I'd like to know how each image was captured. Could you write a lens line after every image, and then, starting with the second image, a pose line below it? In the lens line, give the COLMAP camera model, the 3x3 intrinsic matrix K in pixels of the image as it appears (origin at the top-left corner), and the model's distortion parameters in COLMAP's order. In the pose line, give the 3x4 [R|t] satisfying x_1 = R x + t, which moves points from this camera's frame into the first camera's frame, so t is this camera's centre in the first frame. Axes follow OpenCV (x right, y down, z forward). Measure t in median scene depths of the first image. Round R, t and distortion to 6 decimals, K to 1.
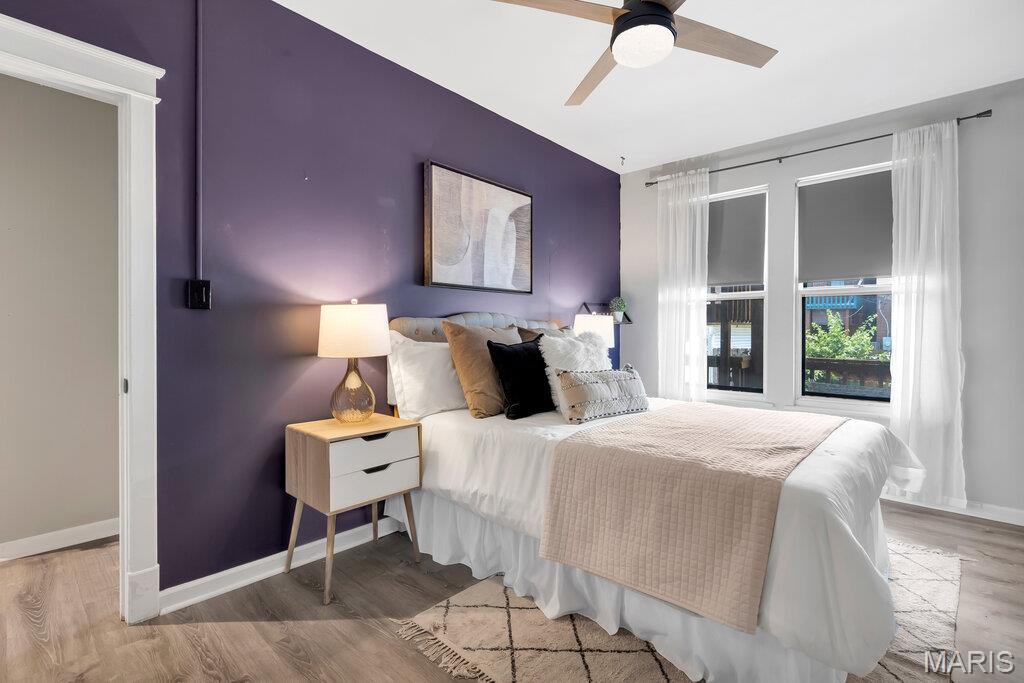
lens RADIAL K [[477.2, 0, 503.6], [0, 477.2, 338.1], [0, 0, 1]] dist [-0.005061, 0.003912]
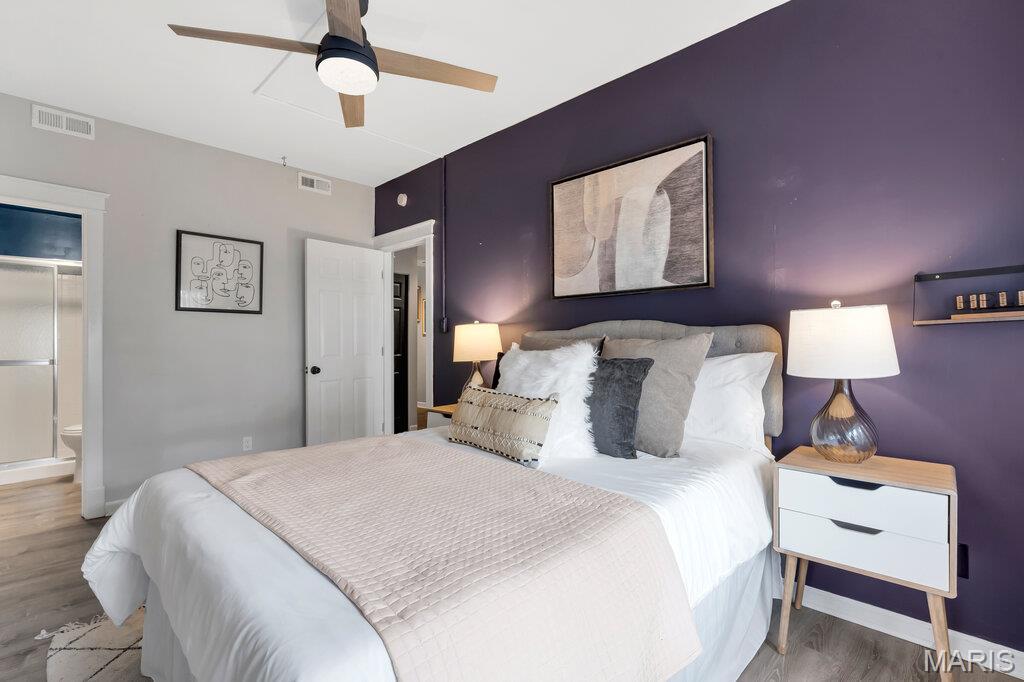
lens RADIAL K [[477.2, 0, 504.2], [0, 477.2, 340.4], [0, 0, 1]] dist [-0.005061, 0.003912]
pose [[-0.044418, -0.010321, -0.998960, 0.805473], [-0.010932, 0.999892, -0.009845, -0.008905], [0.998953, 0.010484, -0.044526, 0.837531]]
